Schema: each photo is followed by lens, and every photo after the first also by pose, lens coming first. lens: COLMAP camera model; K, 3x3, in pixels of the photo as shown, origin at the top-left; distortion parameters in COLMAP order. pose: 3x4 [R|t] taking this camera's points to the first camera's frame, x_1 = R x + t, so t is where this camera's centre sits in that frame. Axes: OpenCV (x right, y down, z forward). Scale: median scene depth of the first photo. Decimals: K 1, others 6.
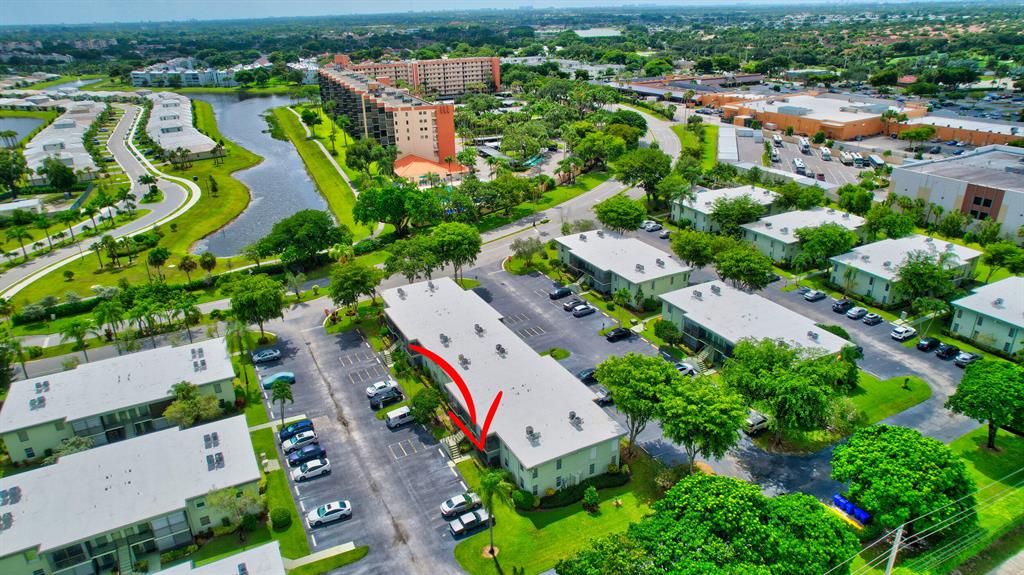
lens RADIAL K [[654.9, 0, 507.3], [0, 654.9, 296.8], [0, 0, 1]] dist [-0.062344, 0.043505]
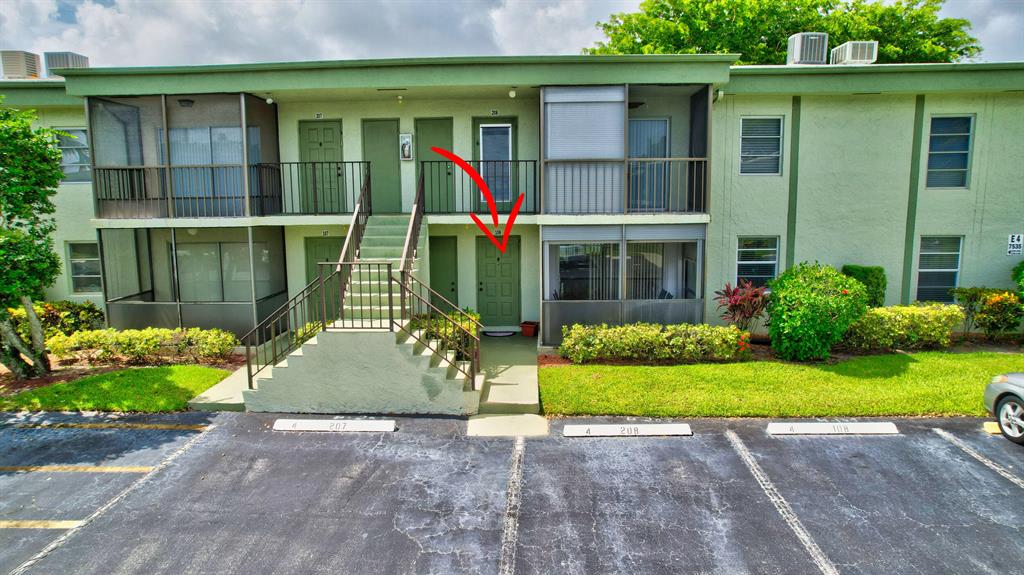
lens RADIAL K [[654.9, 0, 510.2], [0, 654.9, 287.5], [0, 0, 1]] dist [-0.062344, 0.043505]
pose [[0.491377, -0.105940, 0.864480, -0.121739], [0.350708, 0.932614, -0.085055, 0.159439], [-0.797216, 0.344974, 0.495419, 0.611258]]
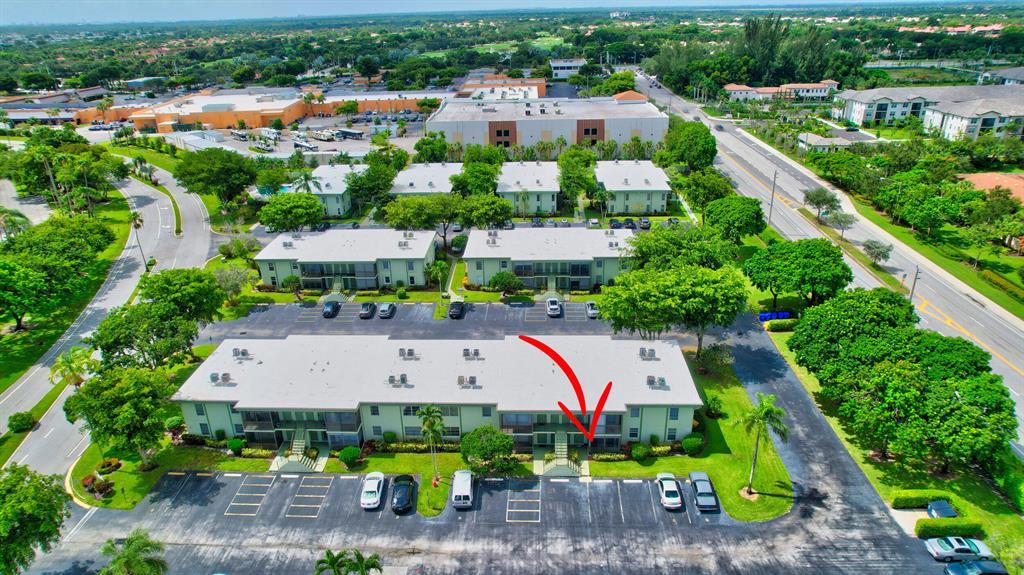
lens RADIAL K [[654.9, 0, 510.0], [0, 654.9, 284.2], [0, 0, 1]] dist [-0.062344, 0.043505]
pose [[0.498757, -0.328942, 0.801897, -0.449910], [0.365540, 0.918711, 0.149504, -0.073713], [-0.785889, 0.218559, 0.578455, 0.369672]]
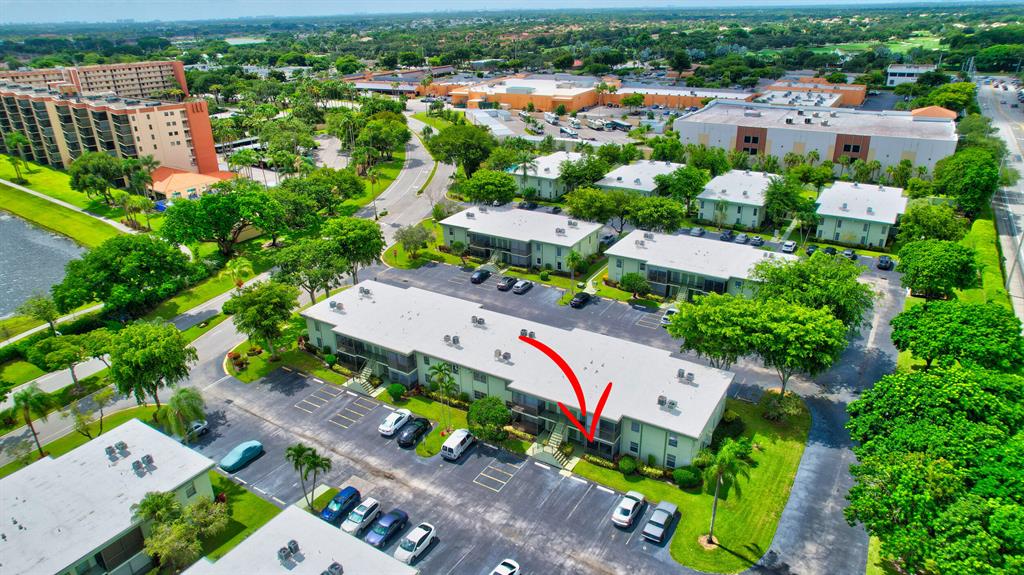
lens RADIAL K [[654.9, 0, 510.6], [0, 654.9, 291.2], [0, 0, 1]] dist [-0.062344, 0.043505]
pose [[0.860849, -0.199137, 0.468277, -0.316208], [0.209320, 0.977361, 0.030828, -0.004065], [-0.463815, 0.071481, 0.883044, 0.192616]]
